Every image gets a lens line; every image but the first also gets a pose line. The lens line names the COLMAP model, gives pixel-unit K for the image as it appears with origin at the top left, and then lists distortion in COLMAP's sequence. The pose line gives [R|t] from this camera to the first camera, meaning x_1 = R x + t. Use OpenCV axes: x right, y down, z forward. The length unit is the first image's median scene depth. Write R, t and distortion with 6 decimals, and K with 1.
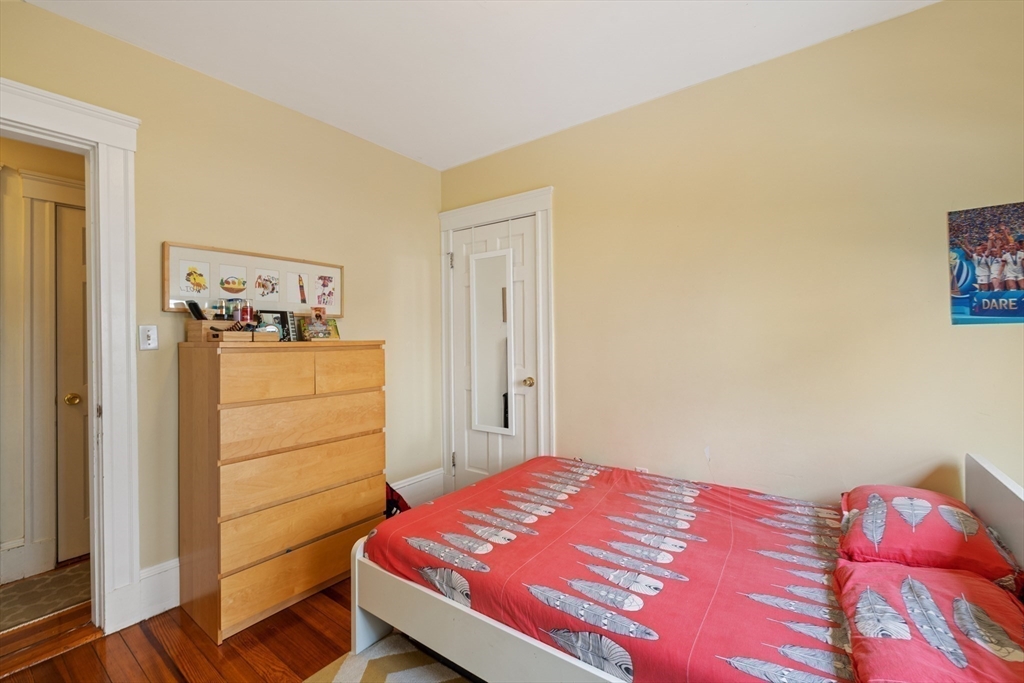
lens RADIAL K [[435.0, 0, 508.3], [0, 435.0, 332.9], [0, 0, 1]] dist [-0.001022, -0.000077]
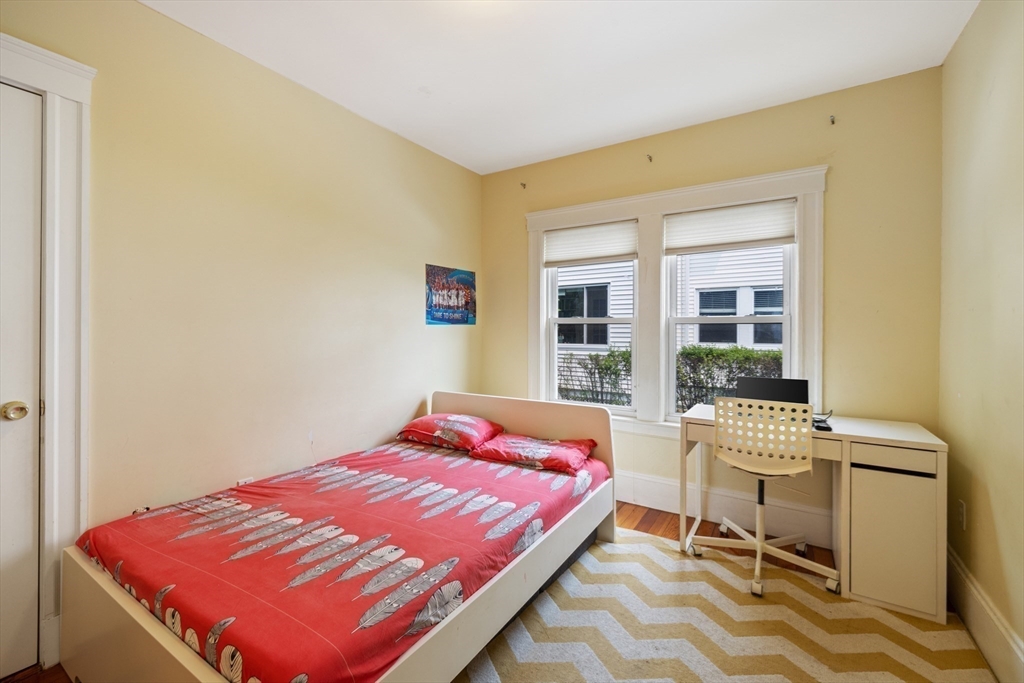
lens RADIAL K [[435.0, 0, 508.3], [0, 435.0, 332.9], [0, 0, 1]] dist [-0.001022, -0.000077]
pose [[-0.070341, 0.006295, 0.997503, -0.840737], [-0.016519, 0.999836, -0.007475, 0.023695], [-0.997386, -0.017004, -0.070226, 0.762743]]
